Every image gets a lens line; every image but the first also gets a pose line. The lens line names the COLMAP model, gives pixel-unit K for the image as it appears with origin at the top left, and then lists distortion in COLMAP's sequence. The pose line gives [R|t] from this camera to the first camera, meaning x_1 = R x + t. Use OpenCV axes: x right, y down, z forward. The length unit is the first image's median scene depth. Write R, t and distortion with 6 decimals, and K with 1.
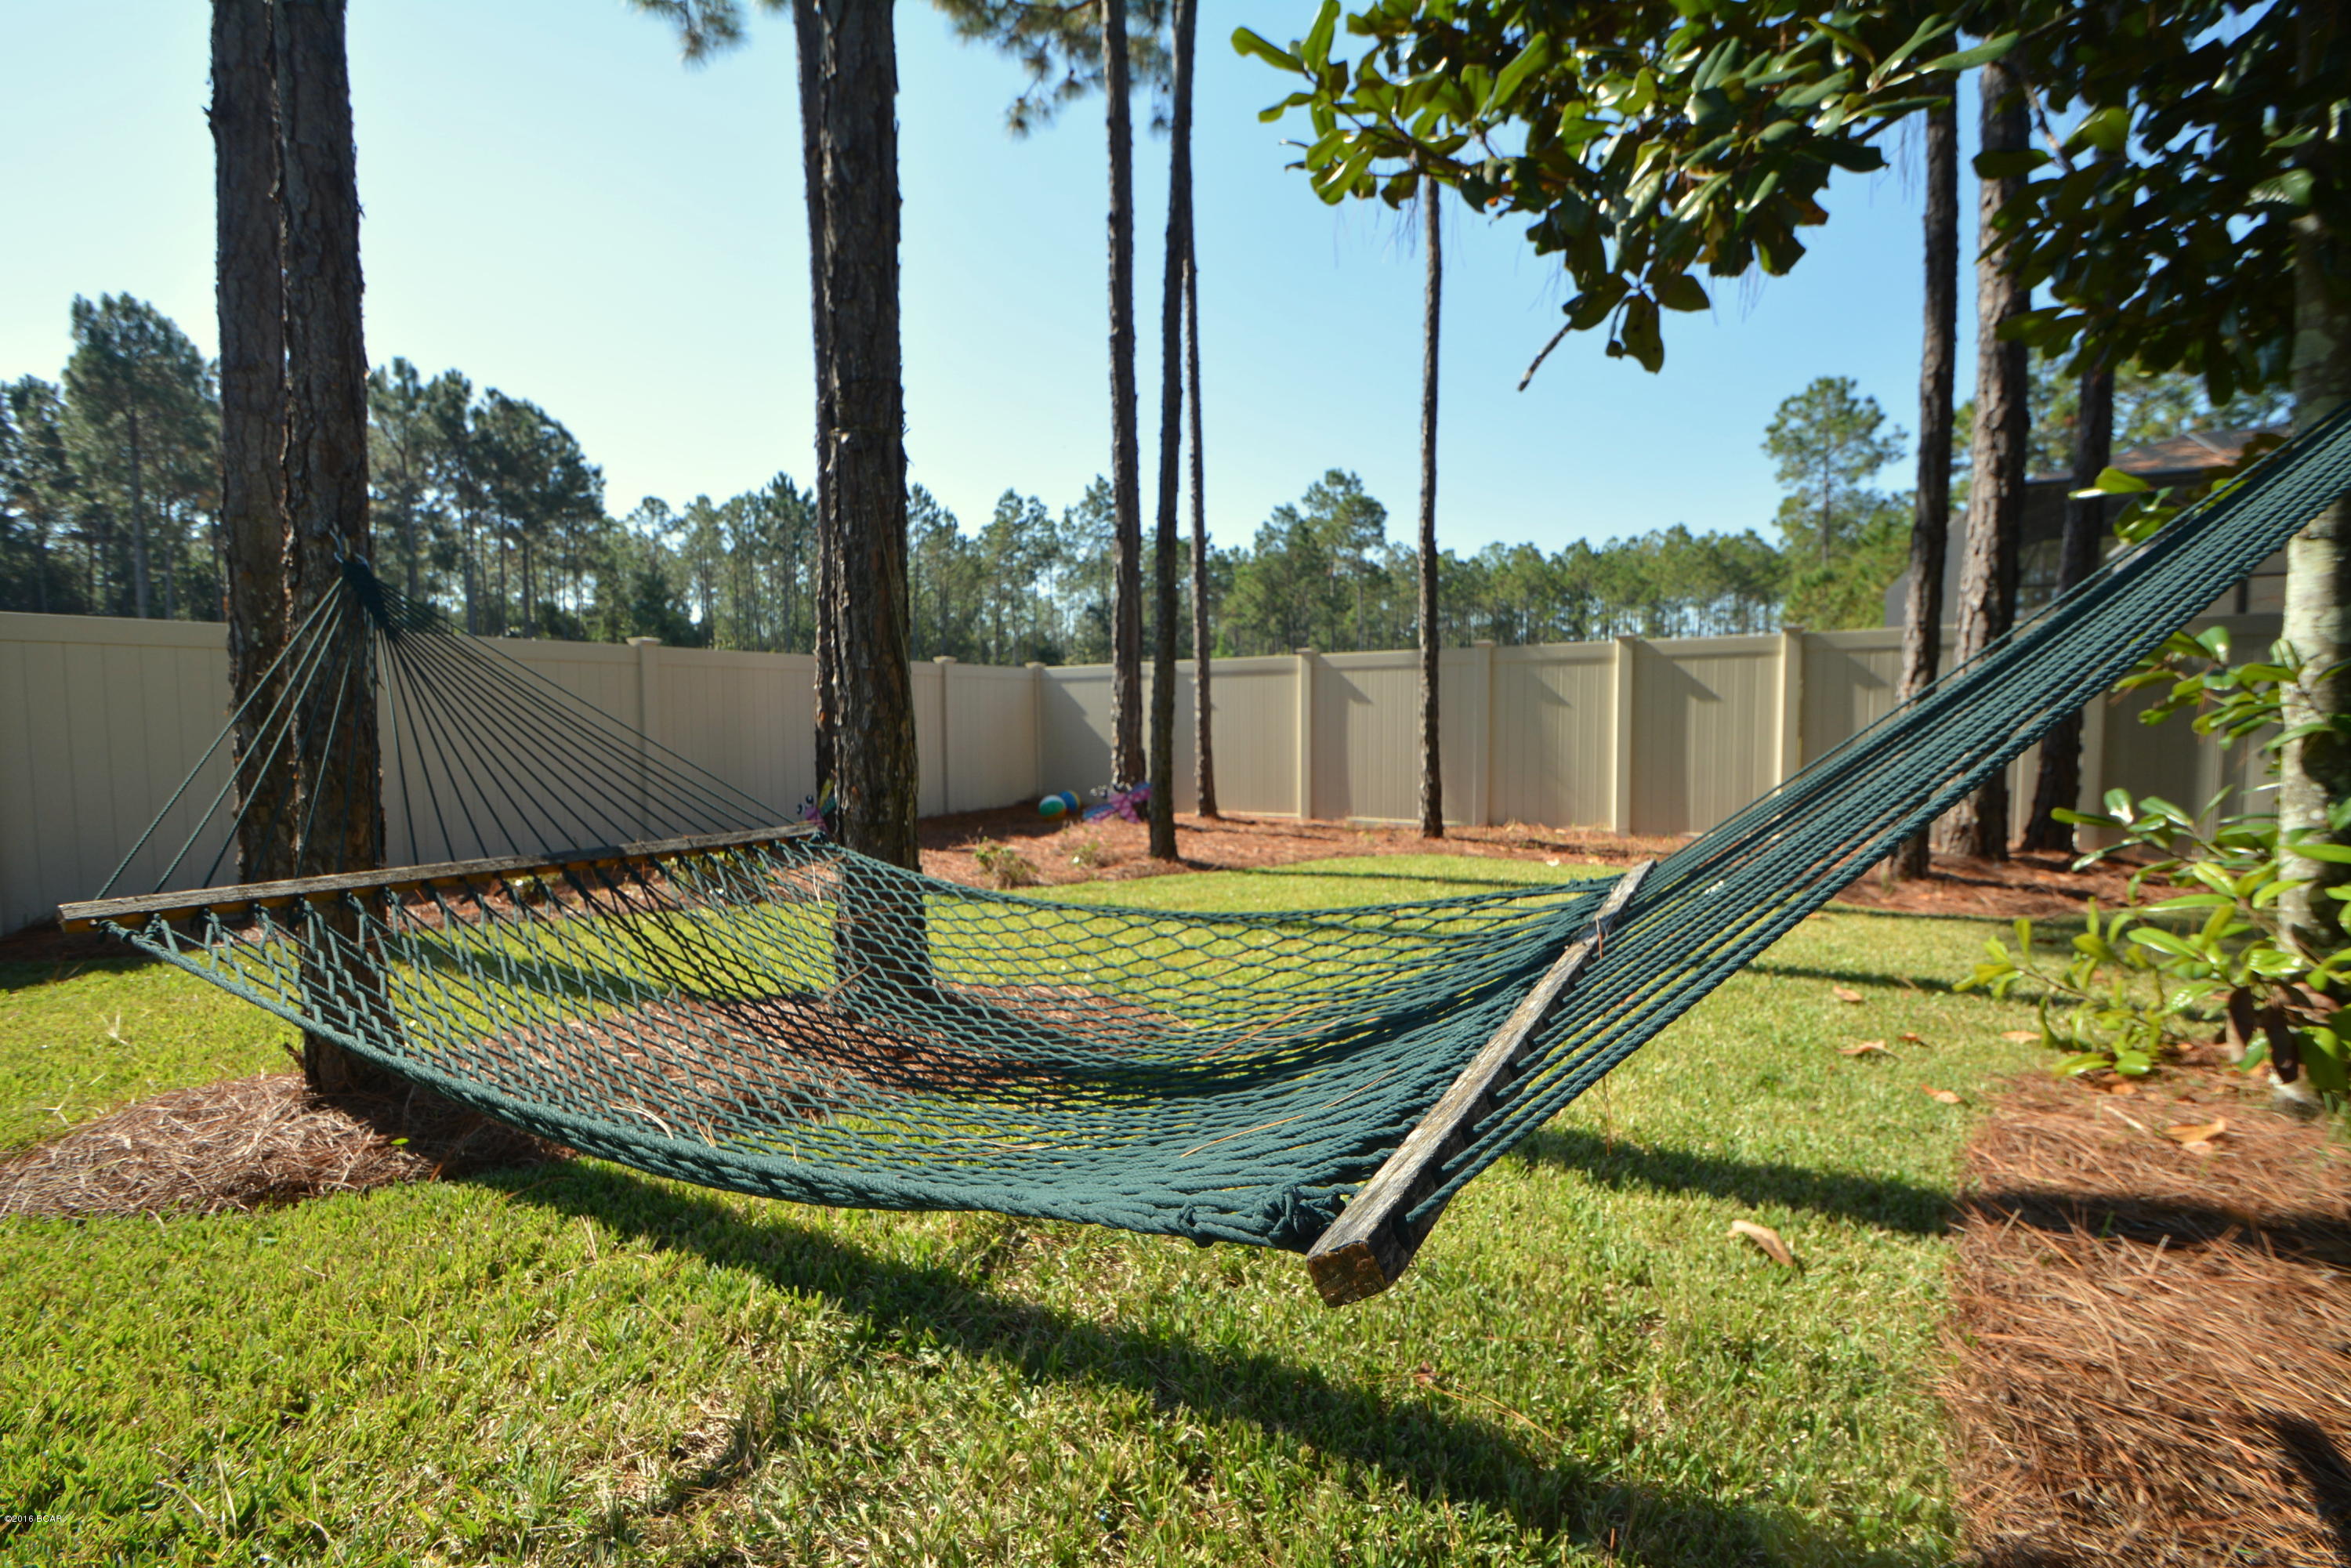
lens RADIAL K [[1039.1, 0, 1176.5], [0, 1039.1, 817.3], [0, 0, 1]] dist [-0.000223, -0.000030]
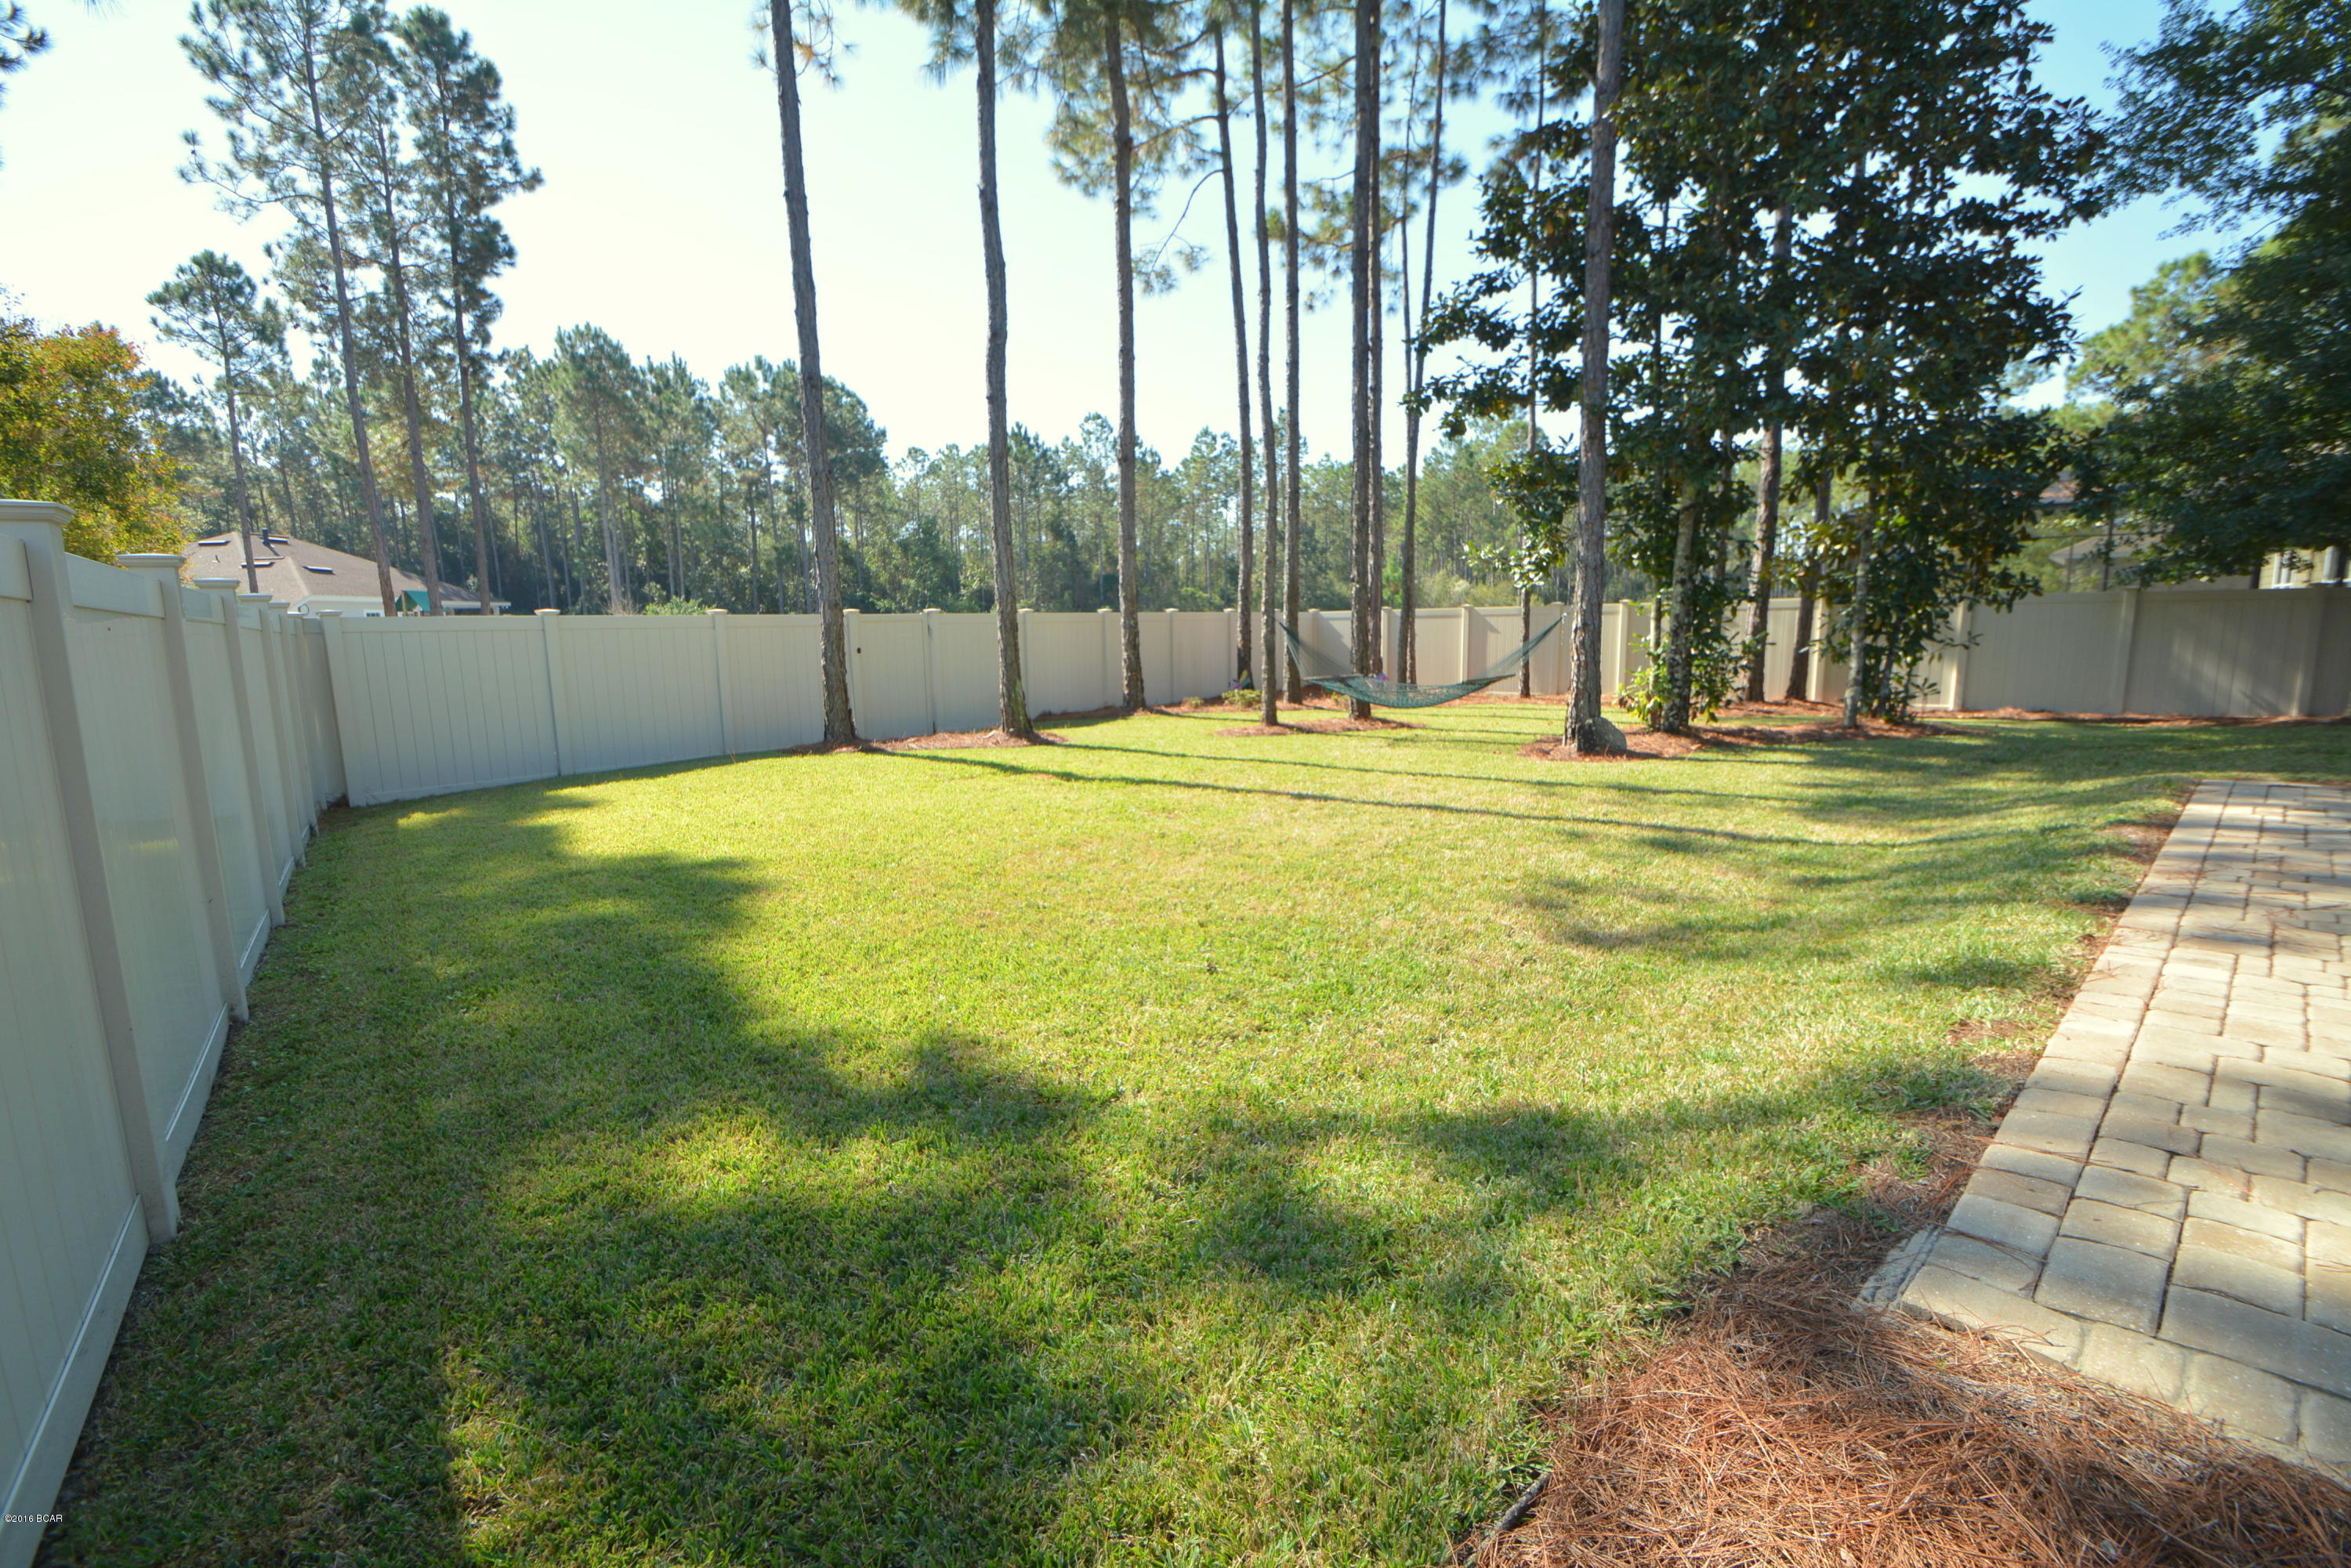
lens RADIAL K [[1039.1, 0, 1176.5], [0, 1039.1, 817.3], [0, 0, 1]] dist [-0.000223, -0.000030]
pose [[0.989588, 0.018164, -0.142781, -0.022276], [-0.005521, 0.996065, 0.088453, 0.011554], [0.143826, -0.086744, 0.985794, -0.179847]]
